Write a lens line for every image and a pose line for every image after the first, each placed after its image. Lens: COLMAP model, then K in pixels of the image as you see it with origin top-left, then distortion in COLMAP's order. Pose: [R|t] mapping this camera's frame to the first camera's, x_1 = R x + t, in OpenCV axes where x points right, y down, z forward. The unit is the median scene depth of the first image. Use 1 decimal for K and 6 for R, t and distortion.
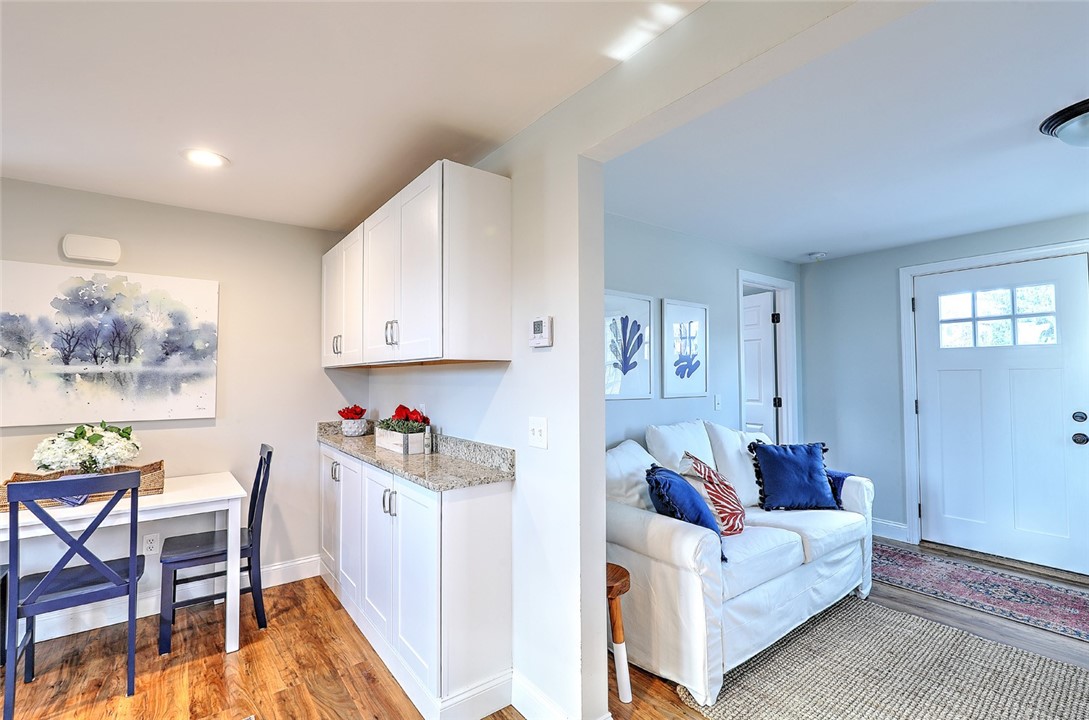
lens RADIAL K [[476.1, 0, 544.5], [0, 476.1, 360.0], [0, 0, 1]] dist [0.000726, 0.000050]
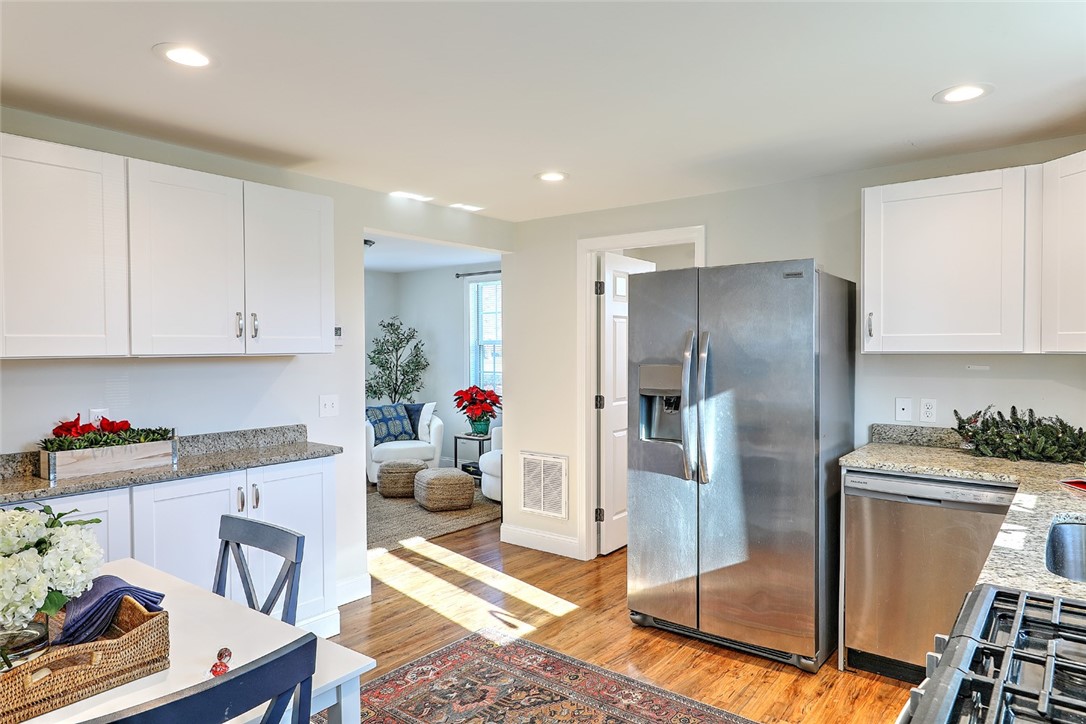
lens RADIAL K [[684.0, 0, 543.0], [0, 684.0, 362.0], [0, 0, 1]] dist [0.003705, 0.000846]
pose [[-0.247898, -0.020126, 0.968577, -1.908895], [-0.027623, 0.999525, 0.013699, -0.020101], [-0.968392, -0.023359, -0.248336, 0.797551]]
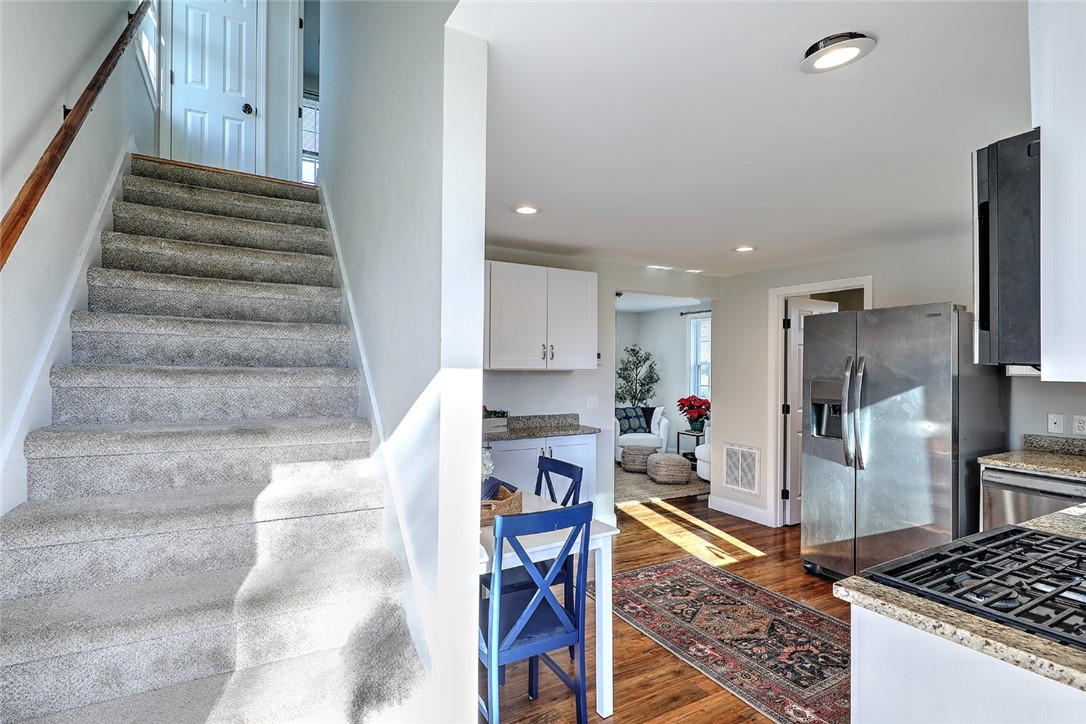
lens RADIAL K [[538.4, 0, 543.0], [0, 538.4, 362.0], [0, 0, 1]] dist [-0.000260, 0.000000]
pose [[0.133623, 0.008058, 0.990999, -2.264615], [-0.040876, 0.999161, -0.002613, -0.019515], [-0.990189, -0.040159, 0.133841, 0.804115]]
